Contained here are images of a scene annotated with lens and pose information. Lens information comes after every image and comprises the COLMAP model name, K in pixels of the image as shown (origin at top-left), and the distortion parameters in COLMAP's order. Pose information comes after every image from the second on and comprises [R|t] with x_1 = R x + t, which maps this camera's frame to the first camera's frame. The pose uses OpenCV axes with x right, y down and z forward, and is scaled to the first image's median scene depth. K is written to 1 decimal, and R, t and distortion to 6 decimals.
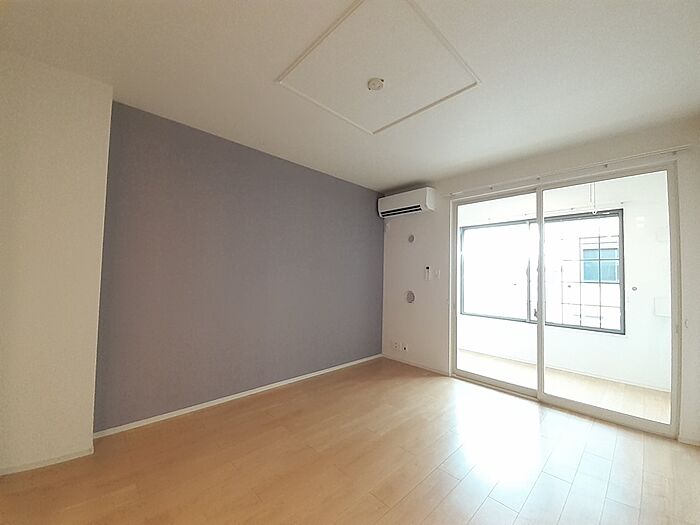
lens RADIAL K [[281.6, 0, 350.6], [0, 281.6, 266.1], [0, 0, 1]] dist [-0.000520, -0.000344]
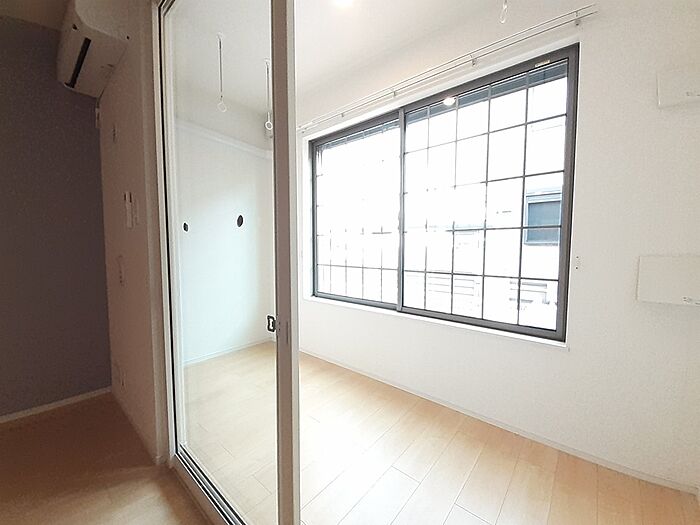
lens RADIAL K [[281.6, 0, 346.9], [0, 281.6, 259.5], [0, 0, 1]] dist [-0.000520, -0.000344]
pose [[0.993366, -0.029183, 0.111232, 0.521464], [0.017640, 0.994486, 0.103371, 0.053942], [-0.113635, -0.100724, 0.988404, 0.542368]]
